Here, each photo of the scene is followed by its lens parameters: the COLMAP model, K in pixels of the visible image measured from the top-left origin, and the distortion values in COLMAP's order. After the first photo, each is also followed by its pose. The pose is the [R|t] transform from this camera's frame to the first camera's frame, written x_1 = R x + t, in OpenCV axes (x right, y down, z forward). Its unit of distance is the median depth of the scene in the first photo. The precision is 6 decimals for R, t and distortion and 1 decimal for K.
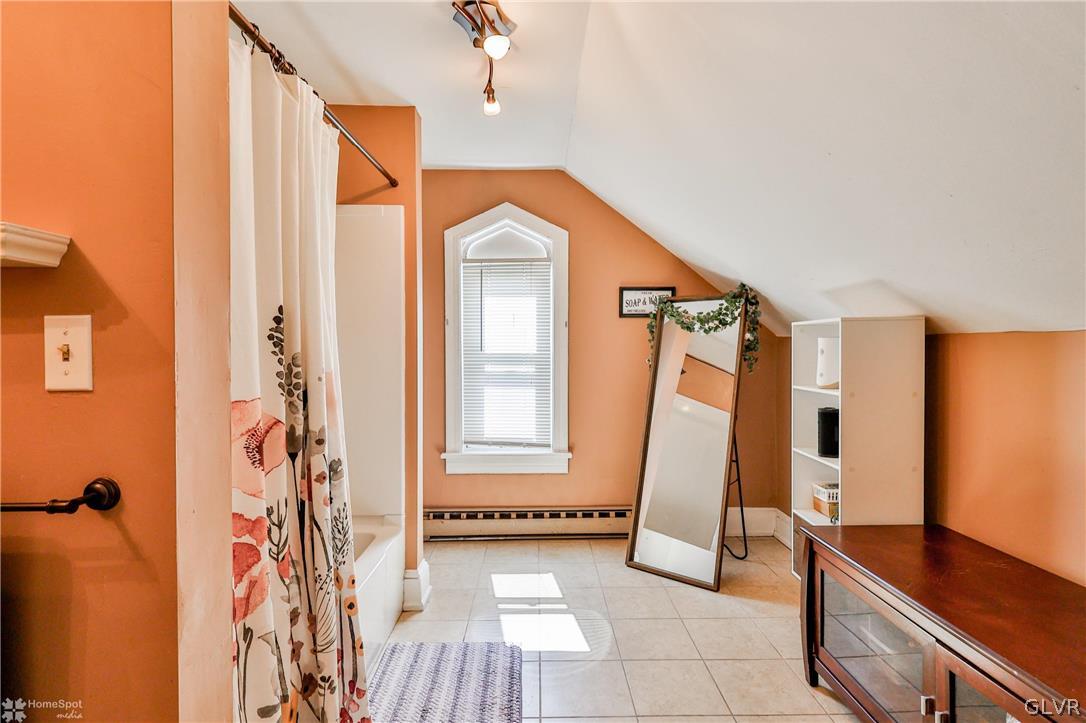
lens RADIAL K [[535.6, 0, 543.2], [0, 535.6, 358.5], [0, 0, 1]] dist [-0.000943, 0.000428]
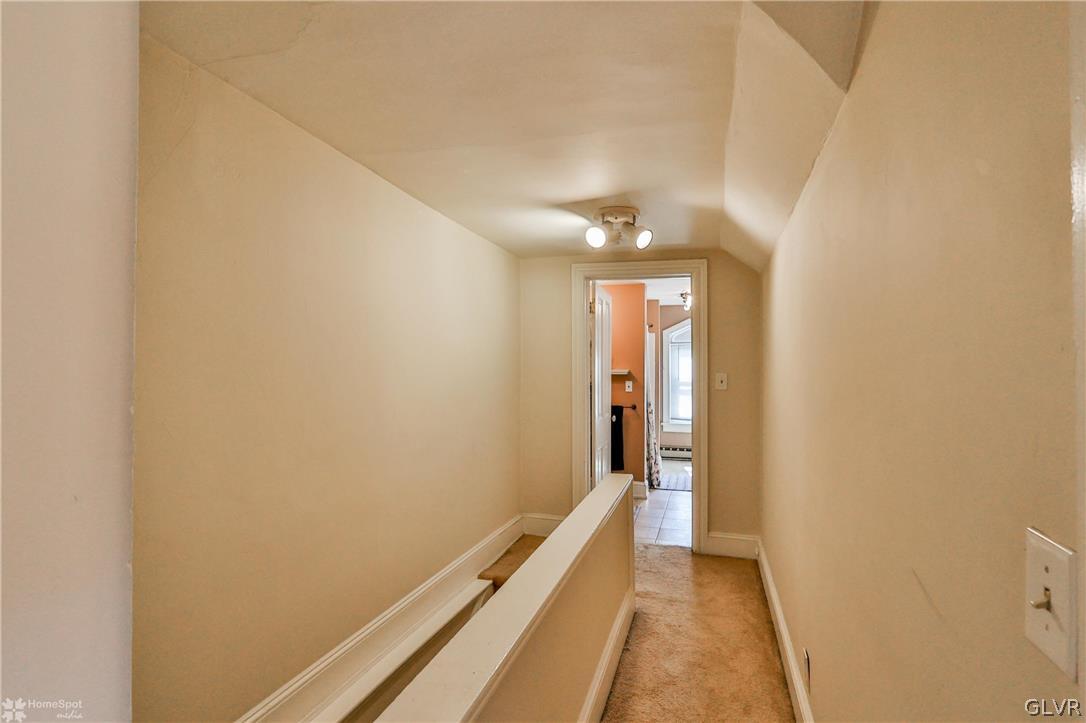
lens RADIAL K [[538.1, 0, 540.0], [0, 538.1, 362.9], [0, 0, 1]] dist [0.000148, -0.001129]
pose [[0.949890, 0.000061, -0.312583, 0.111897], [-0.006223, 0.999805, -0.018717, -0.101767], [0.312521, 0.019725, 0.949706, -3.397374]]
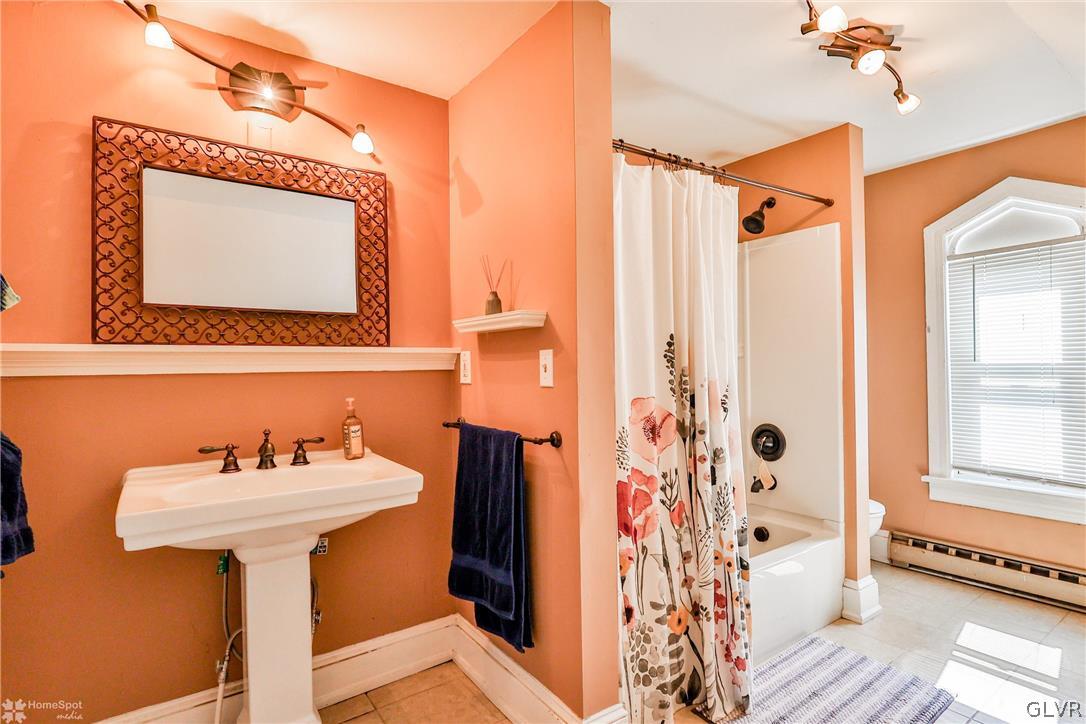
lens RADIAL K [[538.1, 0, 540.0], [0, 538.1, 363.4], [0, 0, 1]] dist [0.000148, -0.001129]
pose [[0.566464, -0.012057, -0.823998, 0.445889], [0.001985, 0.999910, -0.013266, -0.001200], [0.824084, 0.005879, 0.566437, -0.101506]]
